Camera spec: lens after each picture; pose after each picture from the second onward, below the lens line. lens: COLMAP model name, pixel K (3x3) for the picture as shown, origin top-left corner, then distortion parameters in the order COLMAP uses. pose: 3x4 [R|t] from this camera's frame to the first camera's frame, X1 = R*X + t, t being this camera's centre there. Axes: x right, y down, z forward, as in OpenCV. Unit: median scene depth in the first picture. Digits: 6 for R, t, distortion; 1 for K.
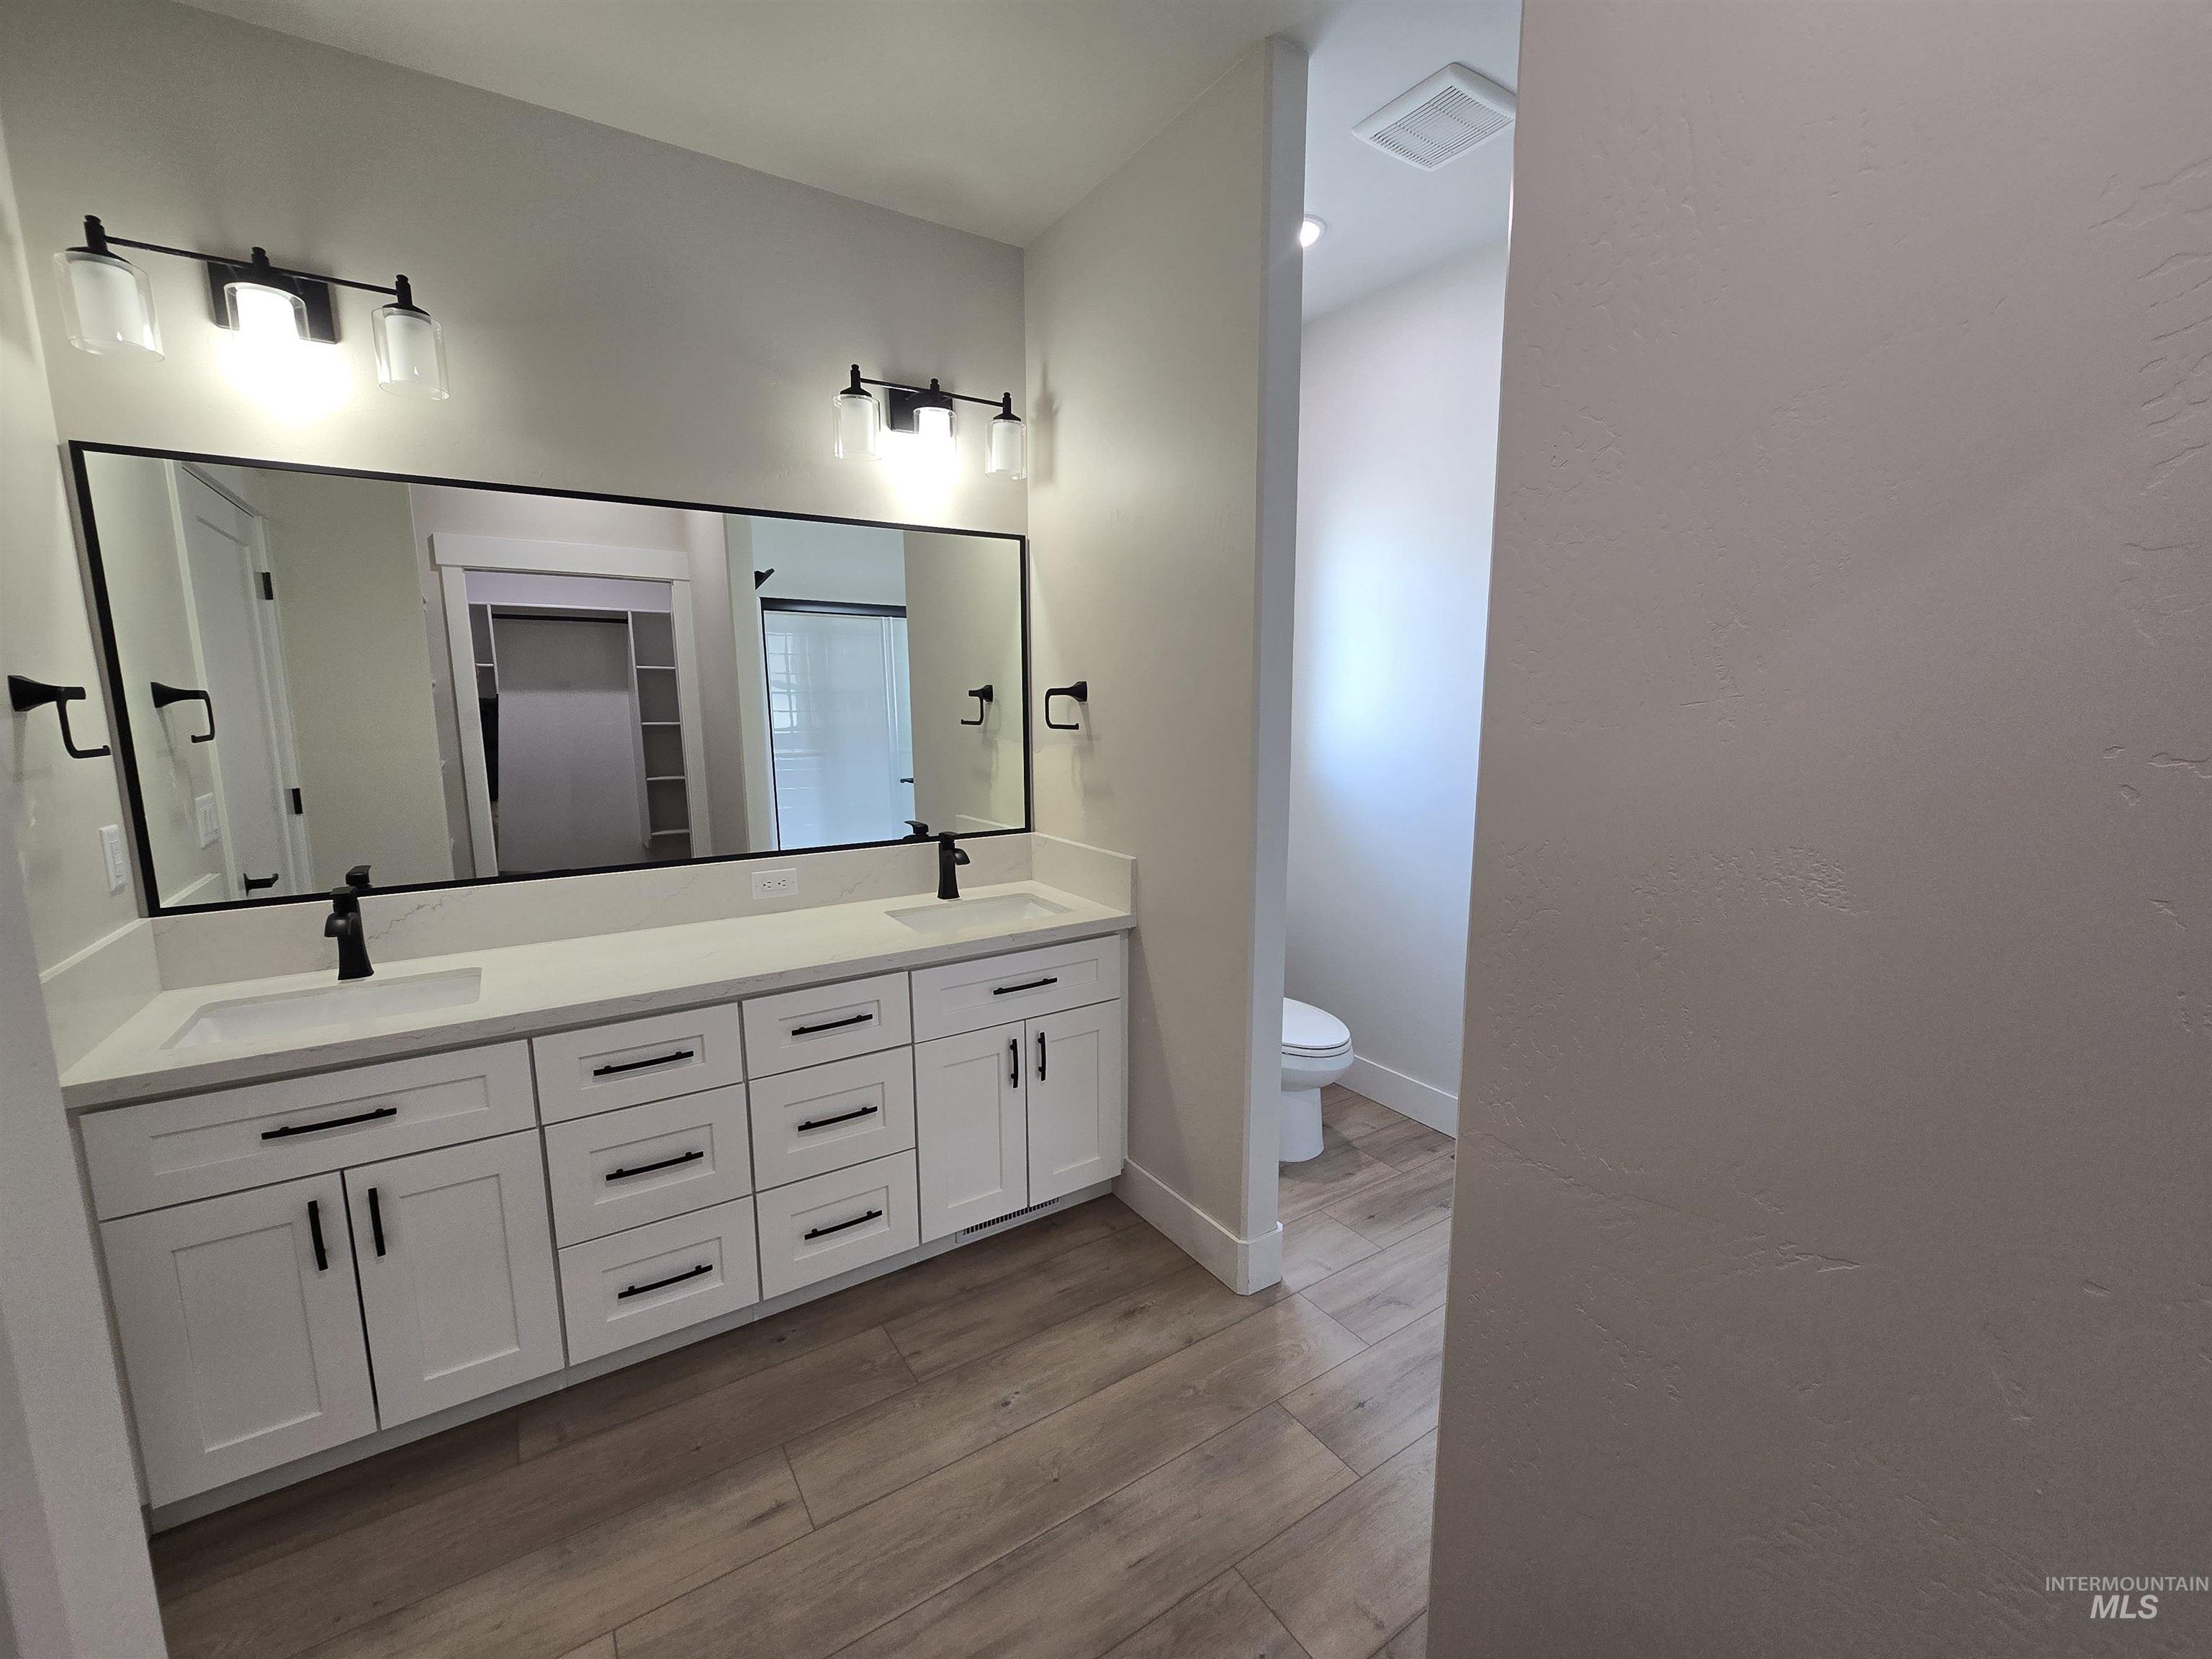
lens RADIAL K [[909.3, 0, 1101.4], [0, 909.3, 837.2], [0, 0, 1]] dist [-0.002207, 0.000393]
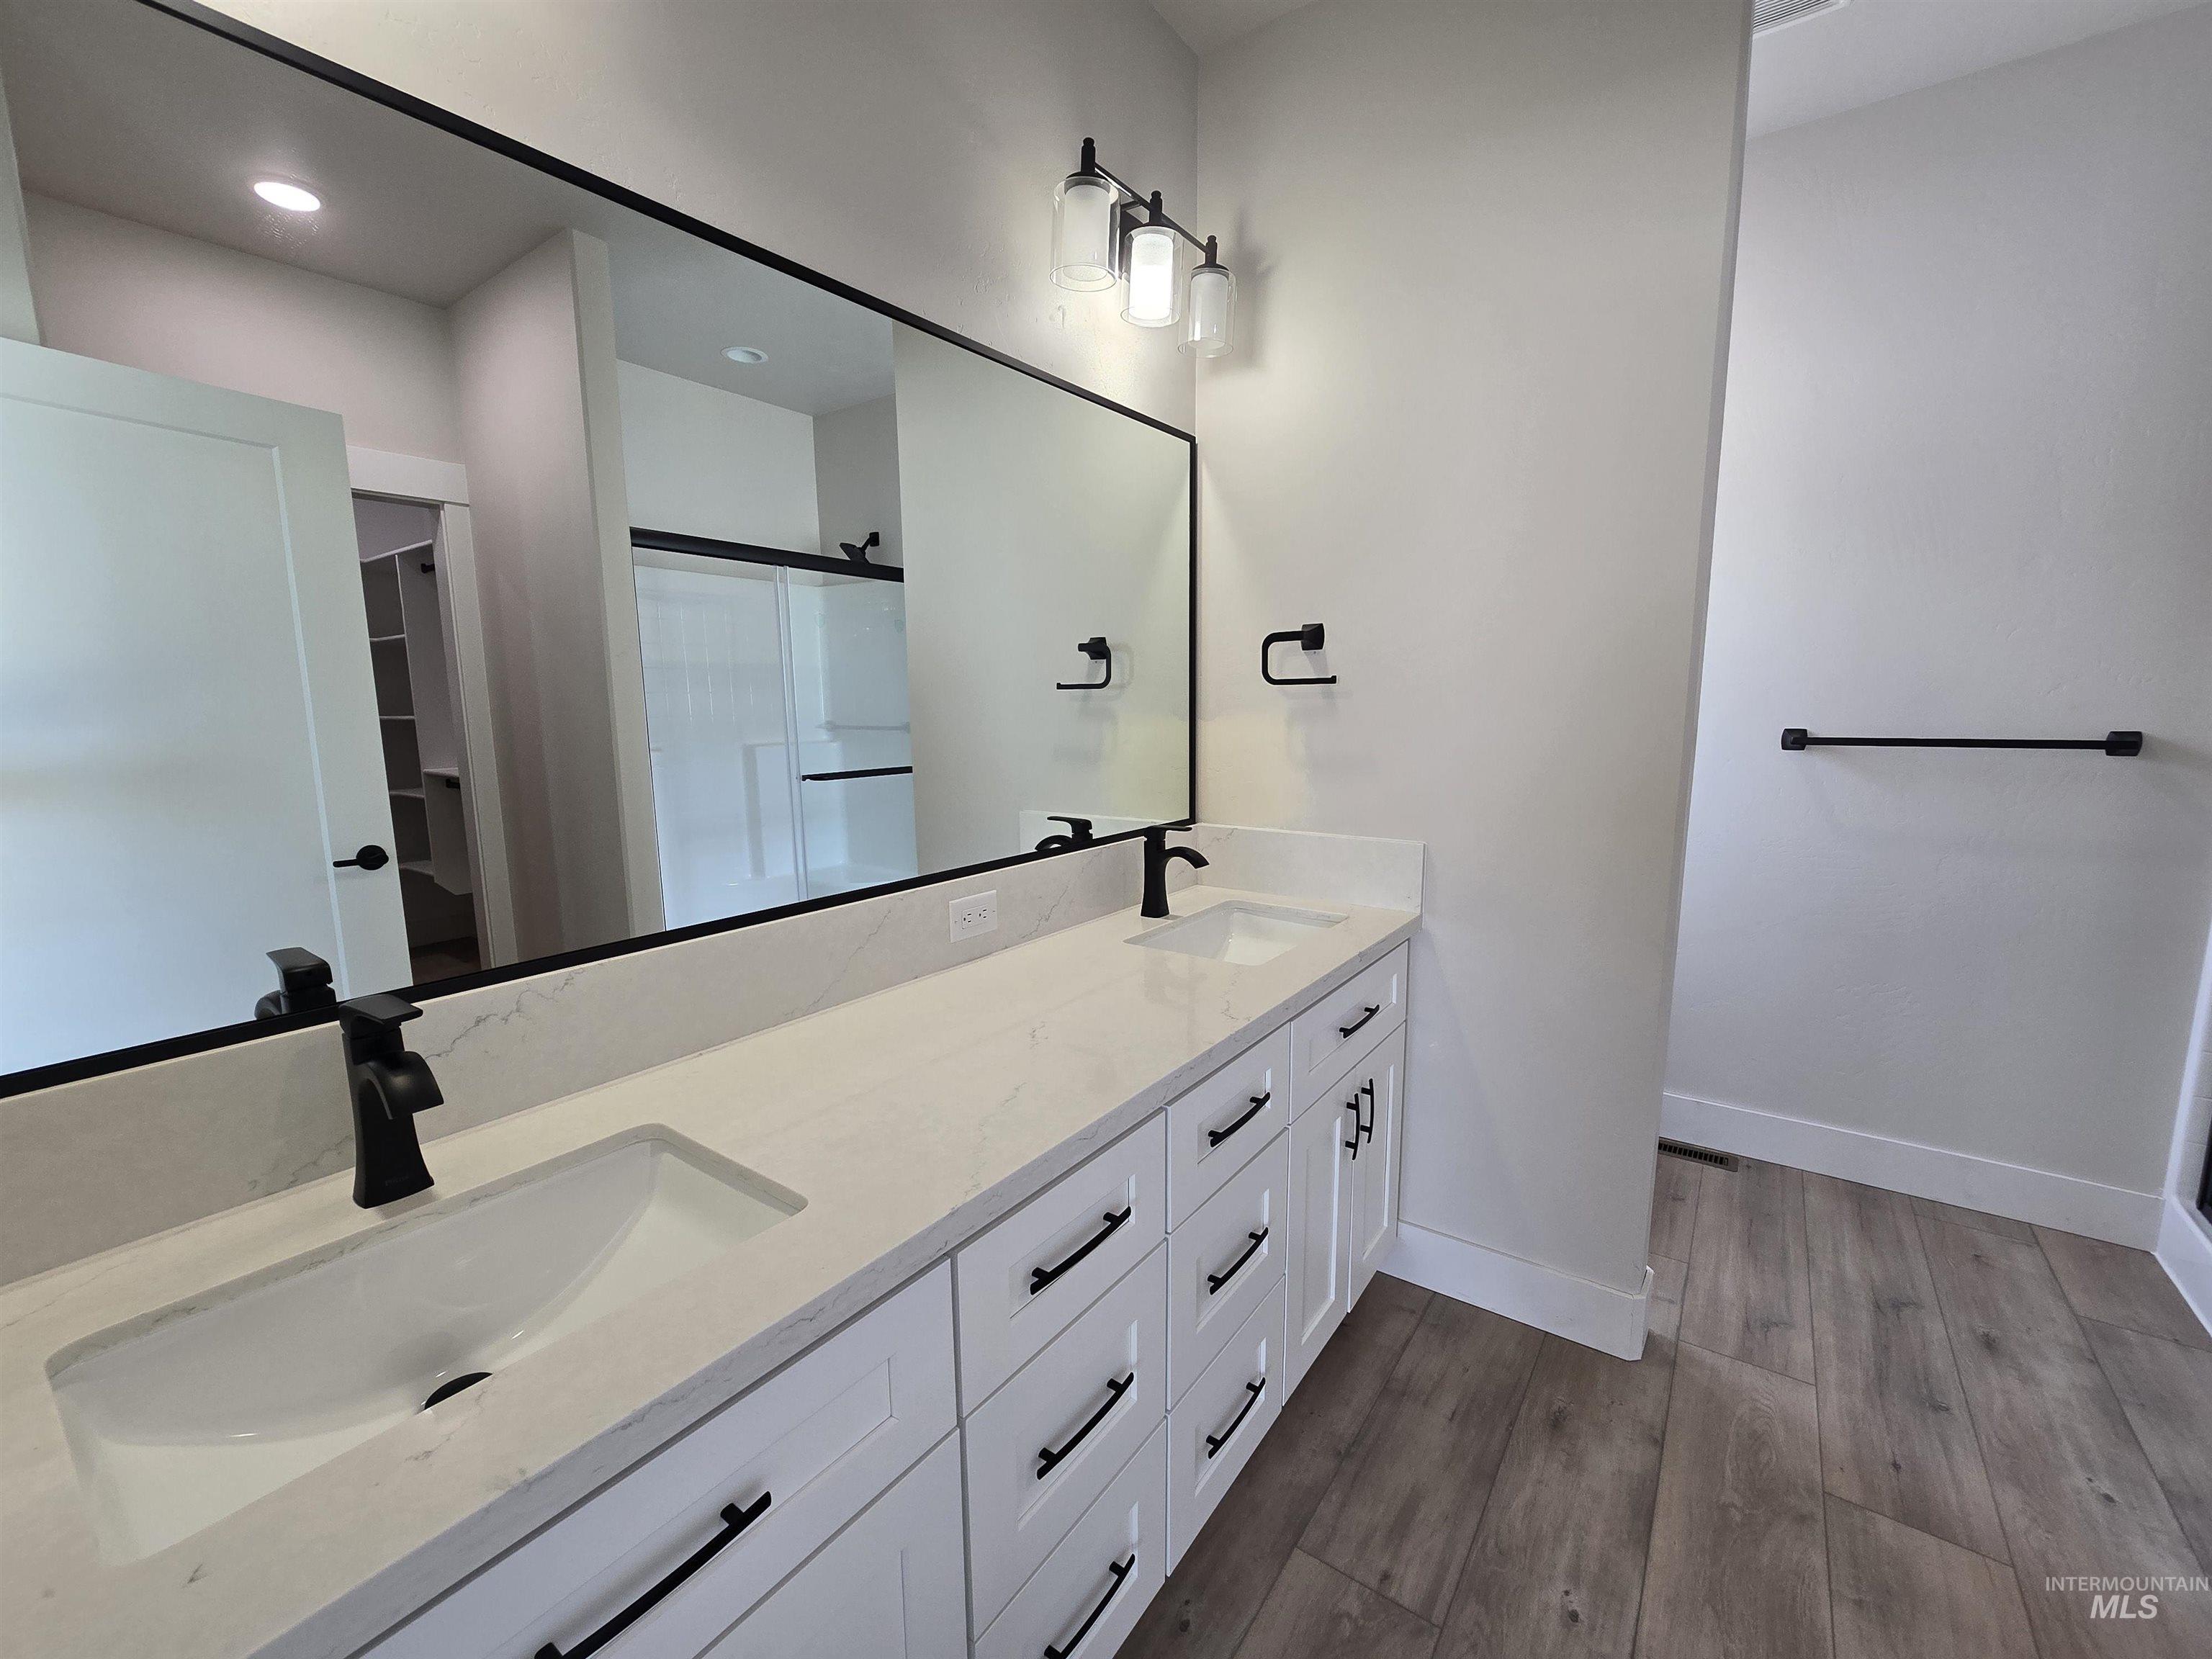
lens RADIAL K [[908.6, 0, 1097.2], [0, 908.6, 842.1], [0, 0, 1]] dist [-0.003002, -0.000589]
pose [[0.936465, -0.062402, 0.345165, -0.512444], [0.062125, 0.997998, 0.011877, -0.005394], [-0.345215, 0.010321, 0.938467, 0.360827]]
